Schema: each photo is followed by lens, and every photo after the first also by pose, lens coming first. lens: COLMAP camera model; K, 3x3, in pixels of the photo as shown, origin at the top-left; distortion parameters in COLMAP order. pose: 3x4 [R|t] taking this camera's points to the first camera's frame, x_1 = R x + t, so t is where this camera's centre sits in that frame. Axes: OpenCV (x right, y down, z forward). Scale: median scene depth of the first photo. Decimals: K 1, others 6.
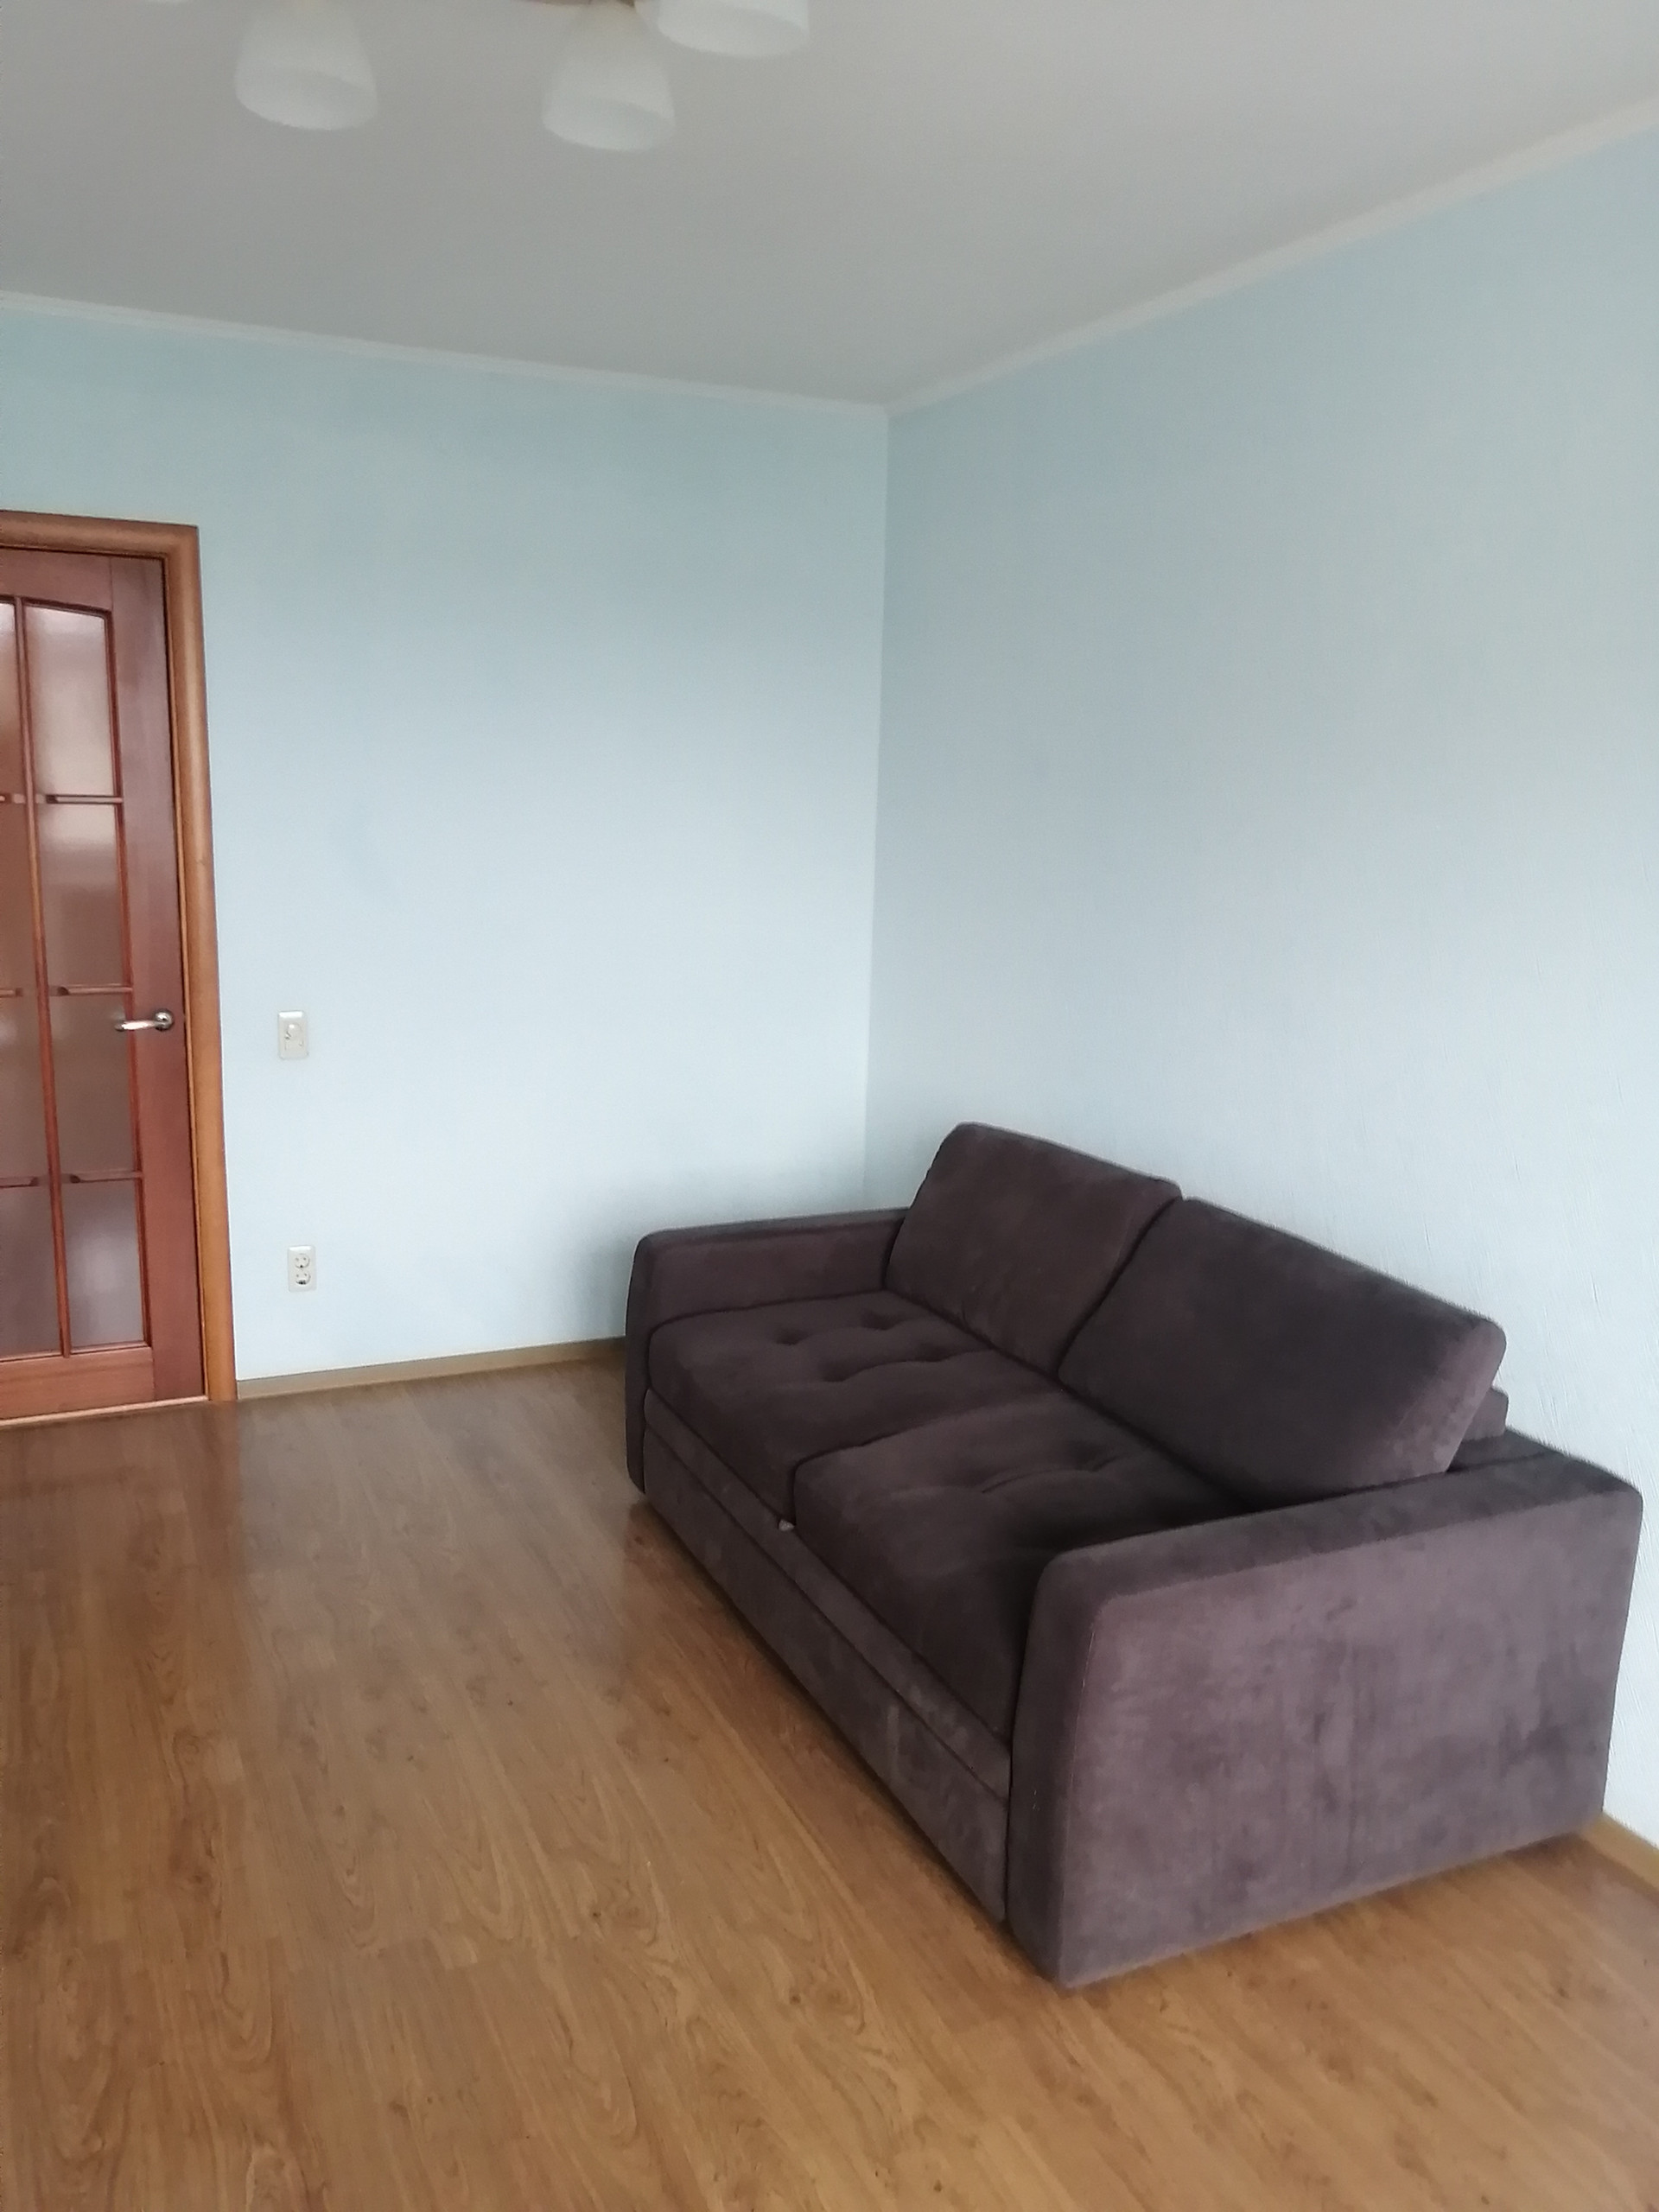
lens RADIAL K [[1747.5, 0, 826.0], [0, 1747.5, 1108.4], [0, 0, 1]] dist [-0.018281, 0.054017]
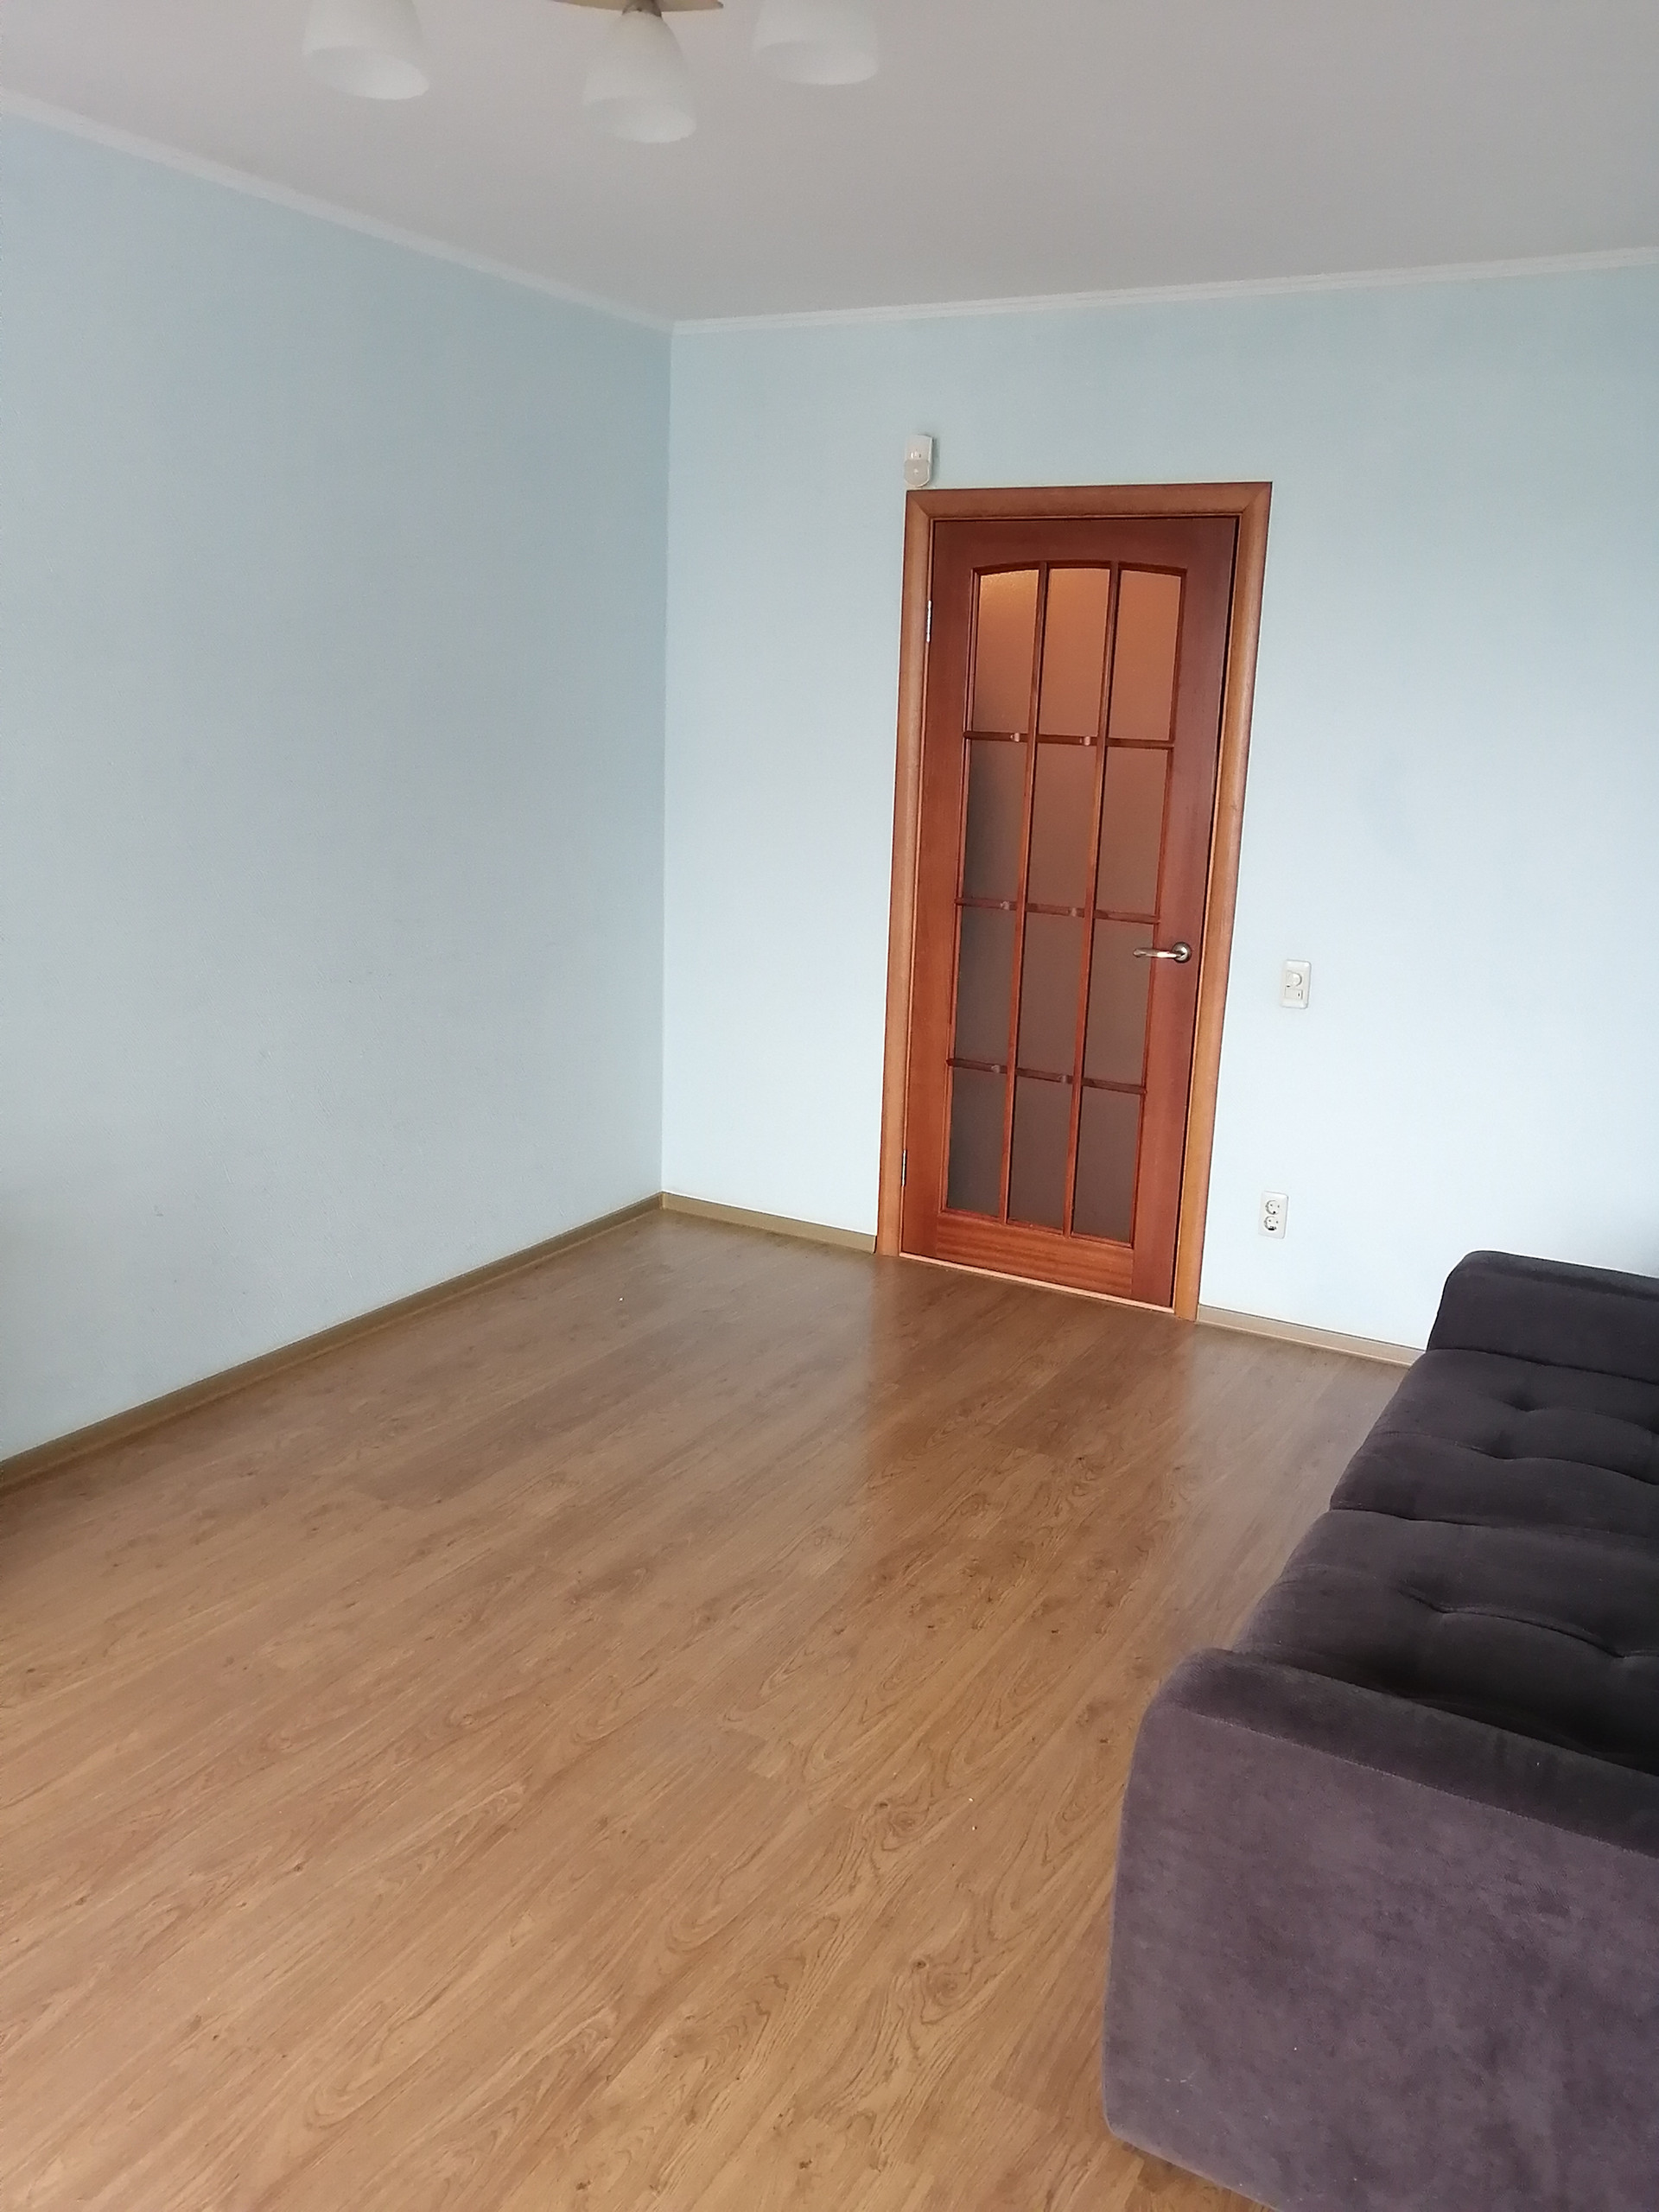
lens RADIAL K [[1747.5, 0, 818.3], [0, 1747.5, 1106.0], [0, 0, 1]] dist [-0.018281, 0.054017]
pose [[0.583316, 0.185405, -0.790802, 0.610182], [-0.175502, 0.979371, 0.100161, -0.045937], [0.793059, 0.080362, 0.603821, 0.315709]]
